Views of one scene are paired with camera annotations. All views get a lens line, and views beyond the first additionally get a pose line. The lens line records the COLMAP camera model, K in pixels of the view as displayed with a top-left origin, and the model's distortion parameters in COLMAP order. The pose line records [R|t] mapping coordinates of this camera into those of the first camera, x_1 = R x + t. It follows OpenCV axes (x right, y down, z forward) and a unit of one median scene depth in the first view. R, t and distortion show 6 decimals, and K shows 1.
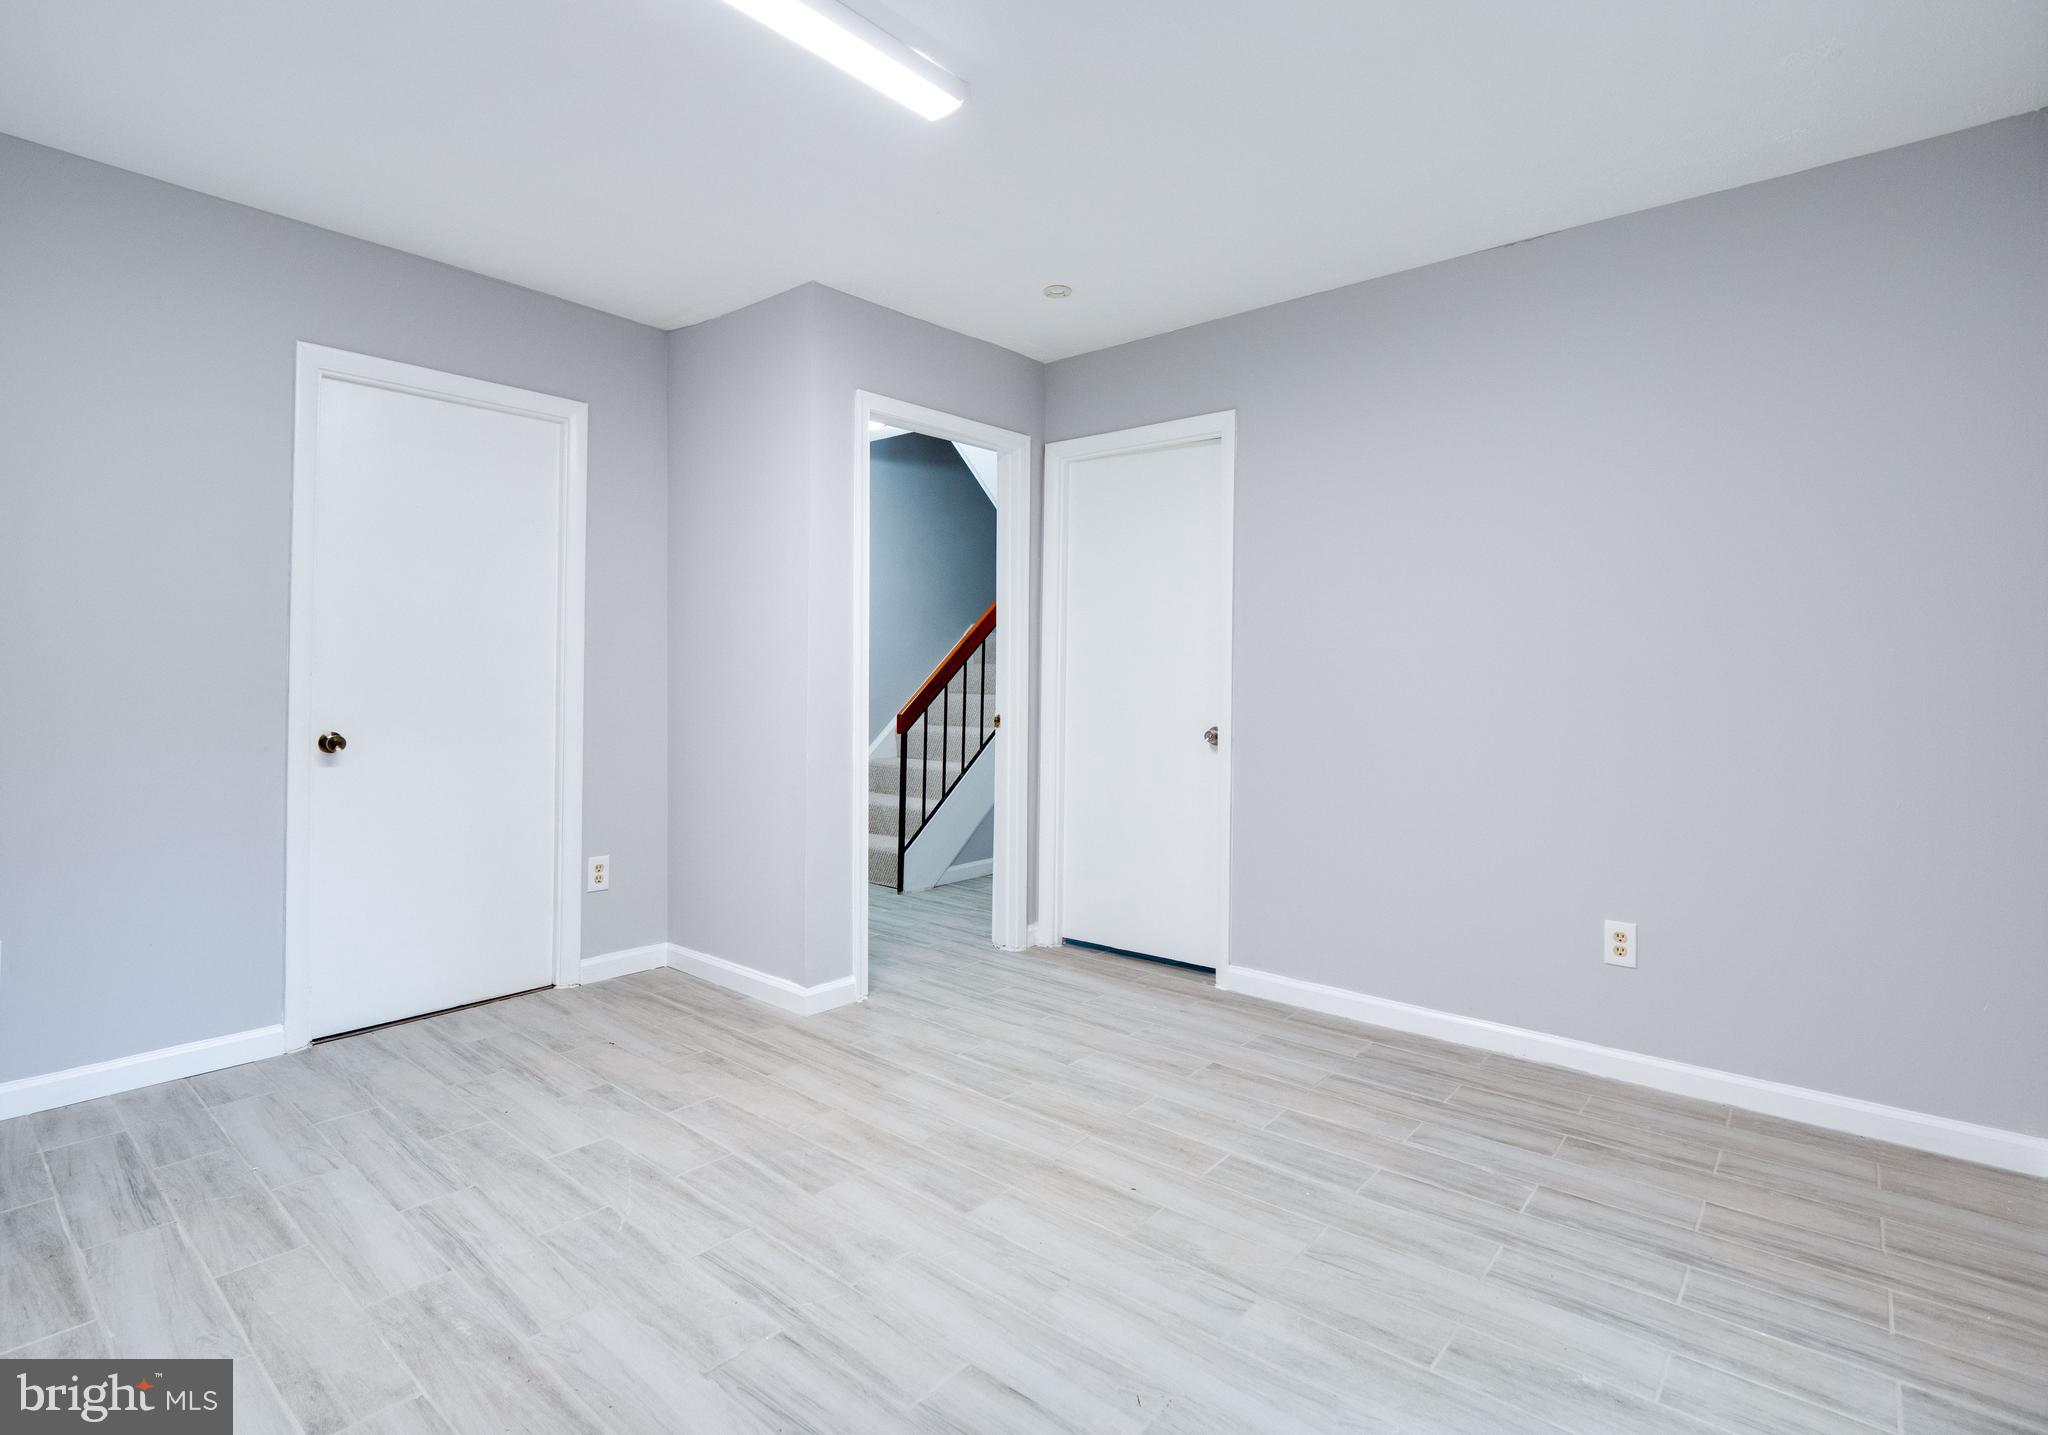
lens RADIAL K [[997.3, 0, 1024.9], [0, 997.3, 664.8], [0, 0, 1]] dist [0.001055, -0.007758]
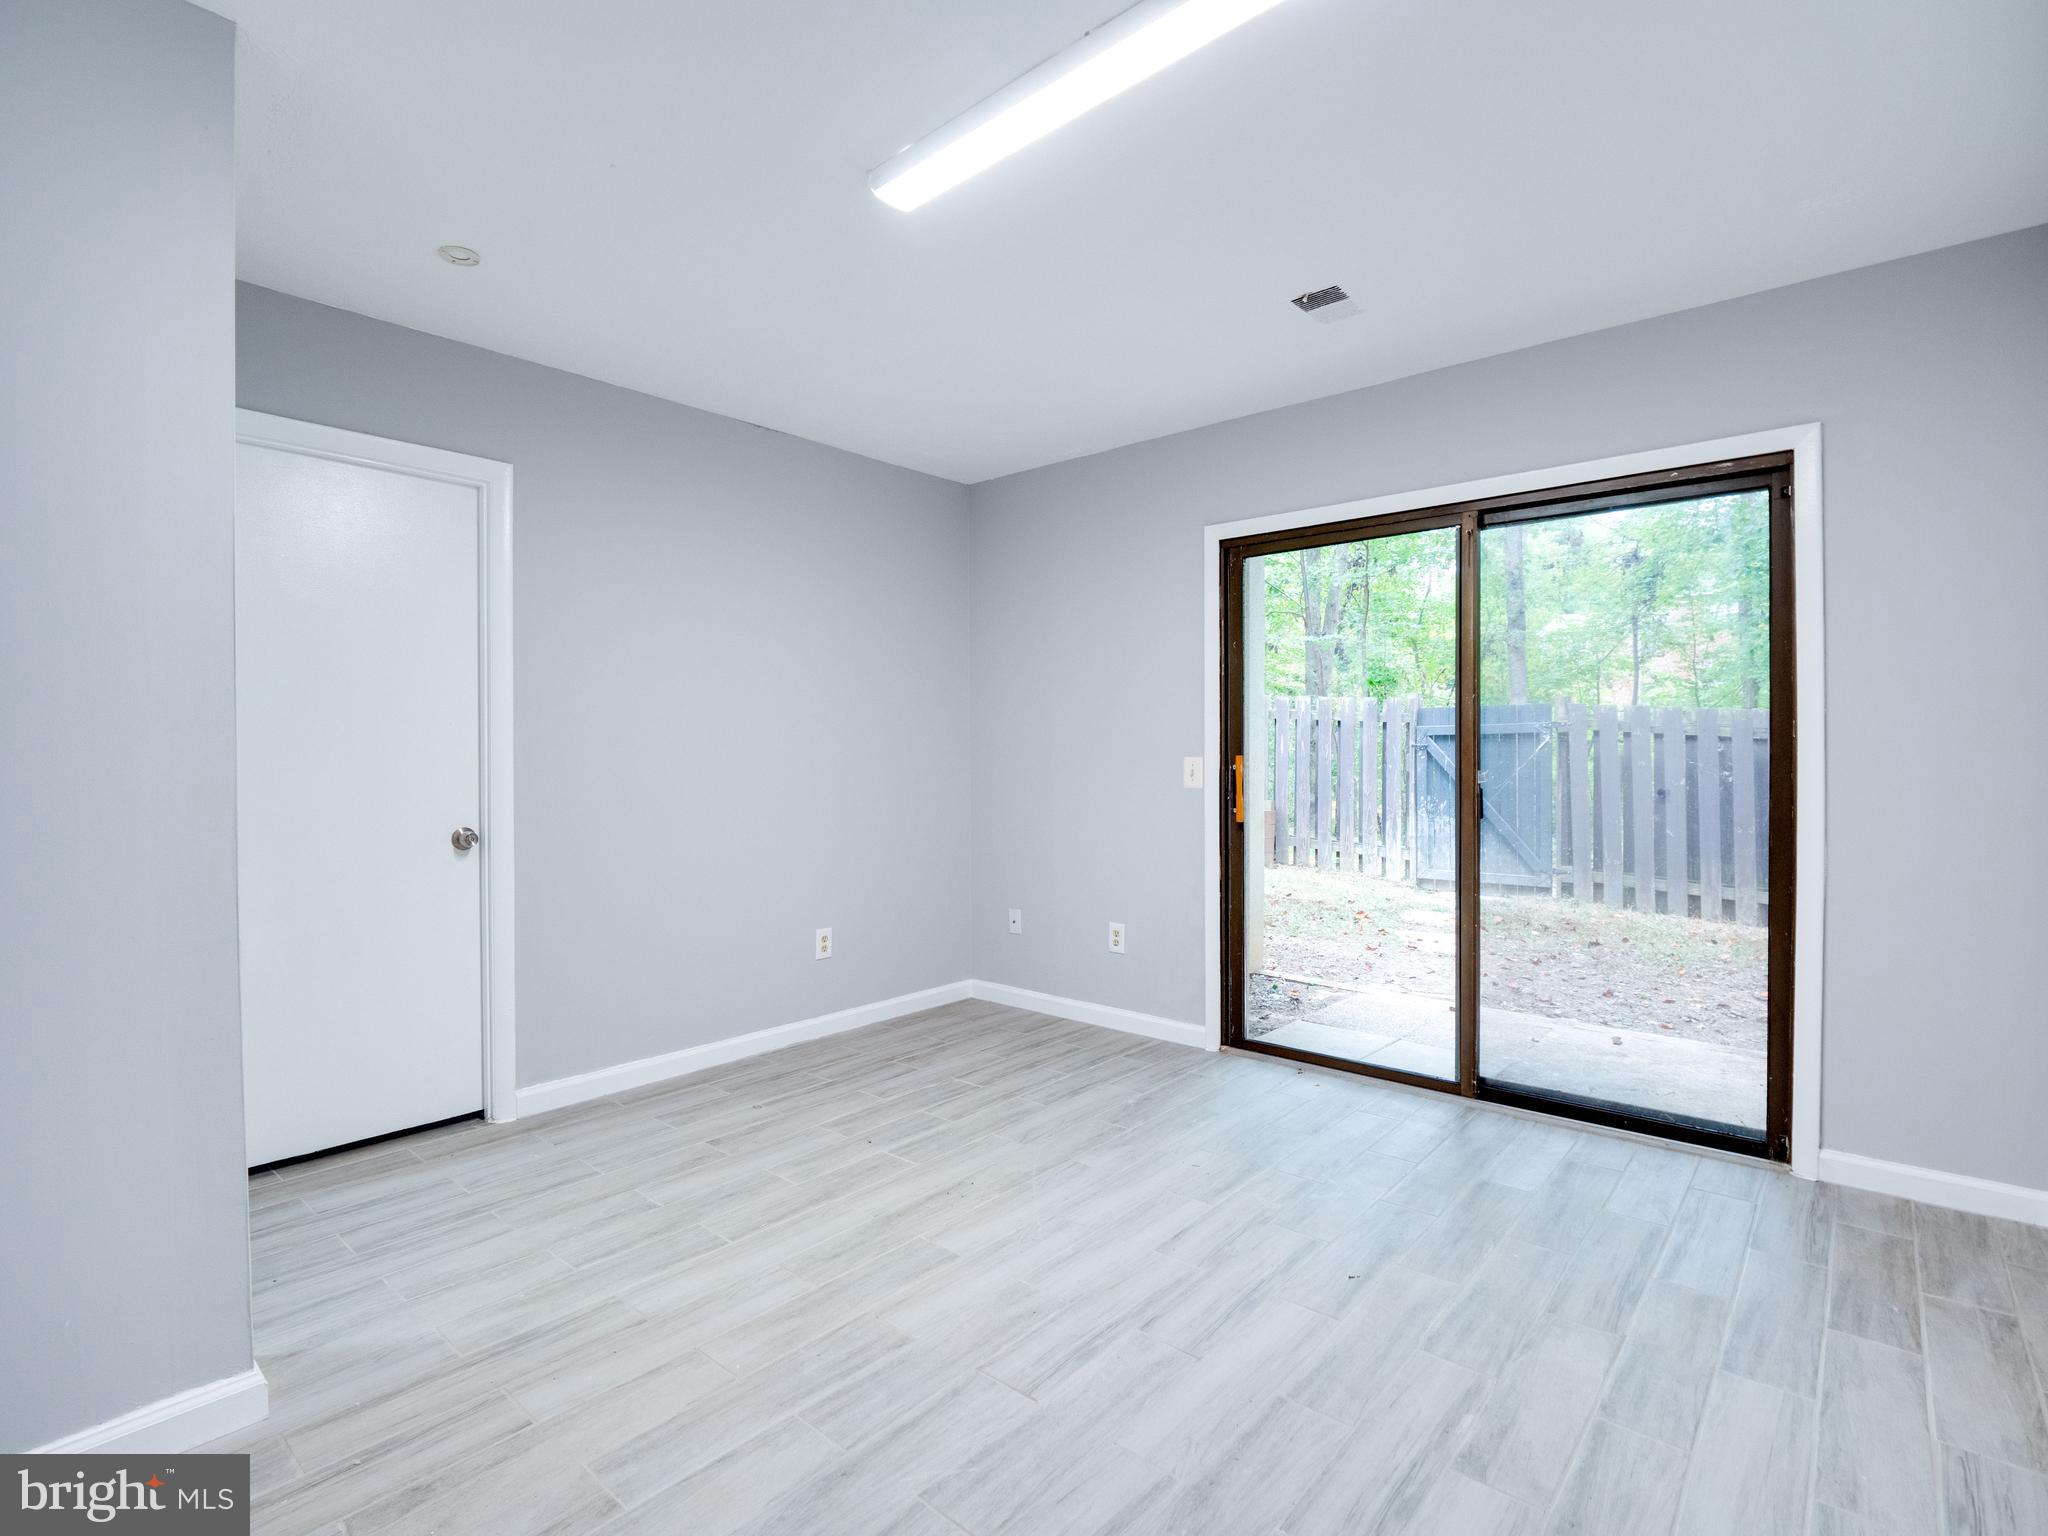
lens RADIAL K [[1002.3, 0, 1025.5], [0, 1002.3, 761.4], [0, 0, 1]] dist [-0.014211, -0.000471]
pose [[0.009096, -0.014403, 0.999855, -0.957145], [-0.006121, 0.999877, 0.014459, -0.012218], [-0.999940, -0.006252, 0.009007, 0.761849]]
